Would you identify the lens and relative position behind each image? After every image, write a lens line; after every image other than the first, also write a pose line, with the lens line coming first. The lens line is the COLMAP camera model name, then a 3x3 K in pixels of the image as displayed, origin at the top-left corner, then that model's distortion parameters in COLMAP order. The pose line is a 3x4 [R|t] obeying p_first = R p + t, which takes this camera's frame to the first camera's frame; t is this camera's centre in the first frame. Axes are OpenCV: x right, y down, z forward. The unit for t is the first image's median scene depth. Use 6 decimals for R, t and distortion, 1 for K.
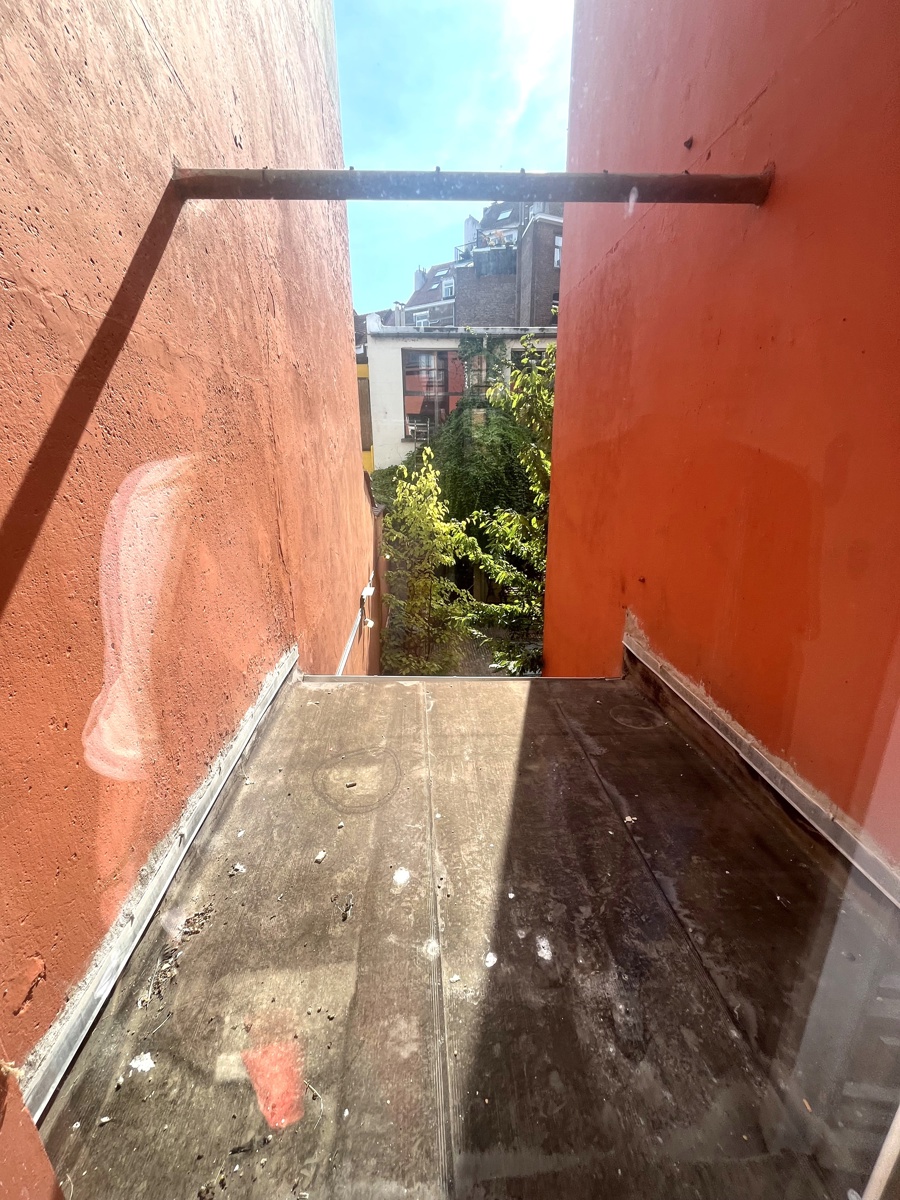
lens RADIAL K [[486.9, 0, 446.8], [0, 486.9, 597.1], [0, 0, 1]] dist [0.000859, 0.000751]
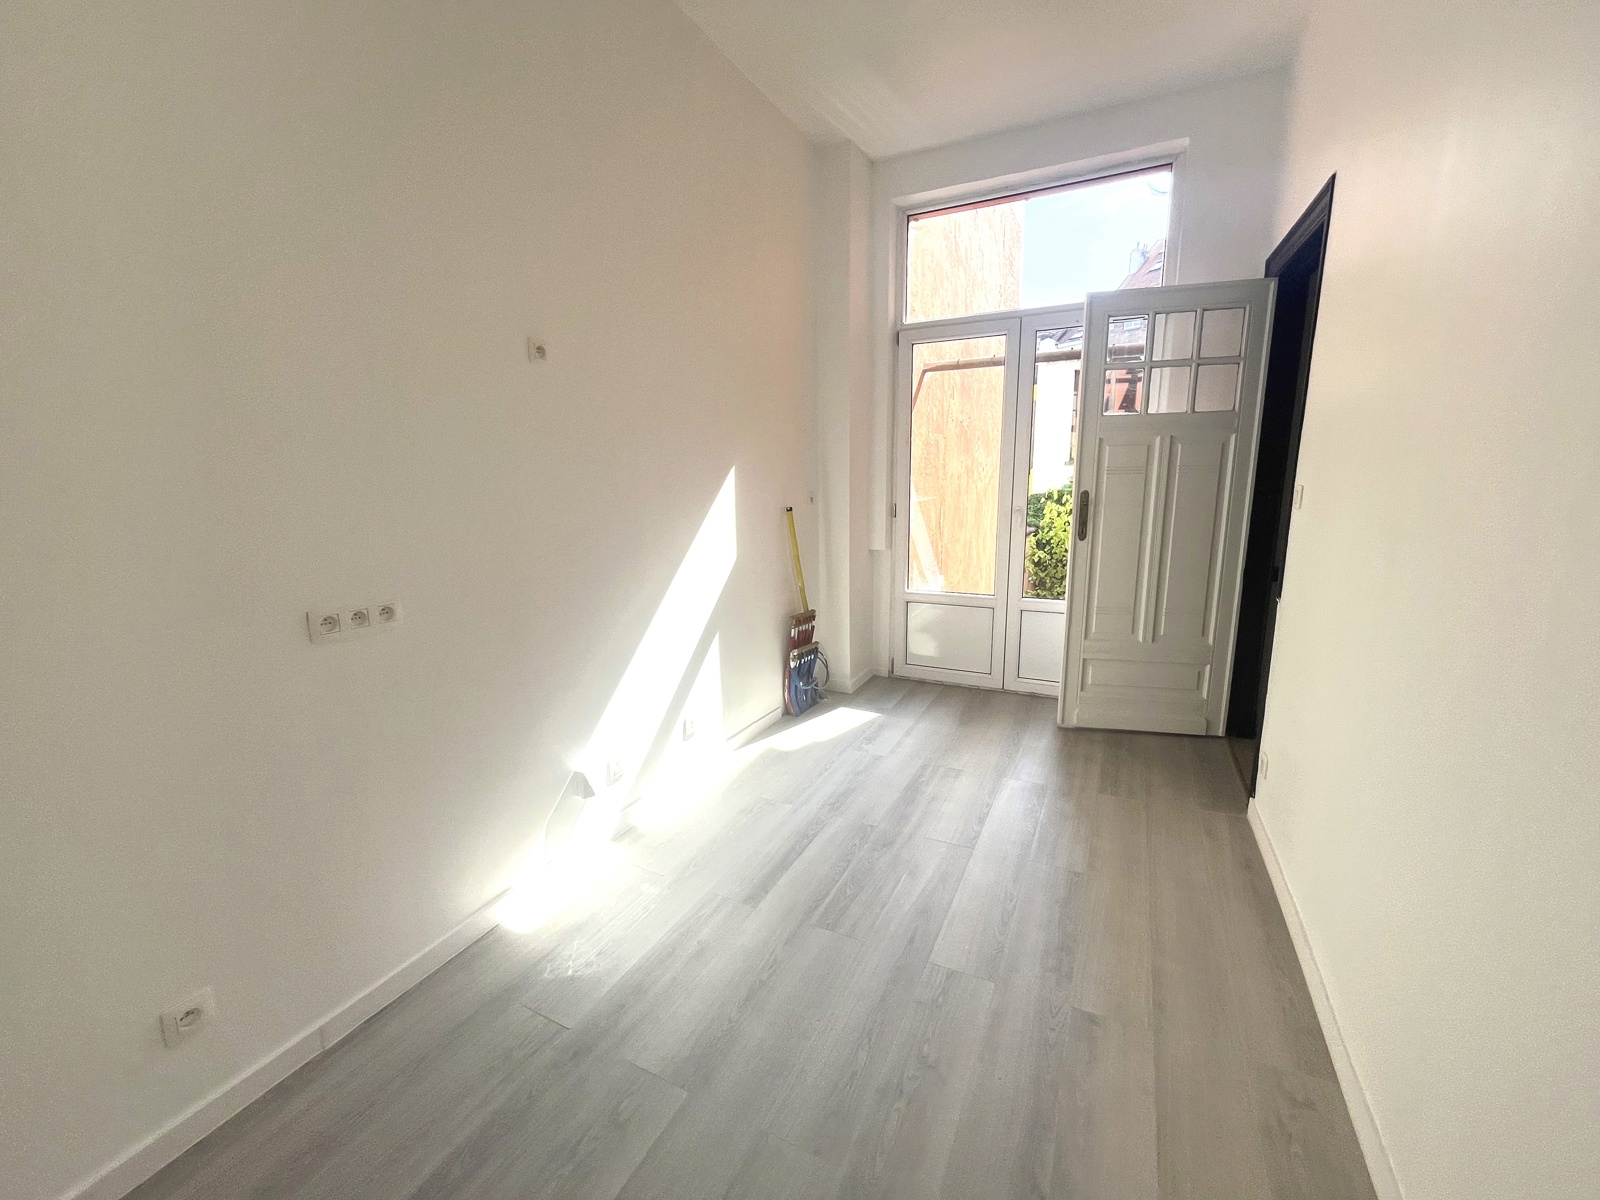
lens RADIAL K [[649.1, 0, 794.4], [0, 649.1, 596.0], [0, 0, 1]] dist [0.000859, 0.000751]
pose [[0.869157, 0.089546, -0.486362, 0.229490], [-0.142597, 0.987078, -0.073094, 0.250437], [0.473532, 0.132884, 0.870694, -0.791558]]
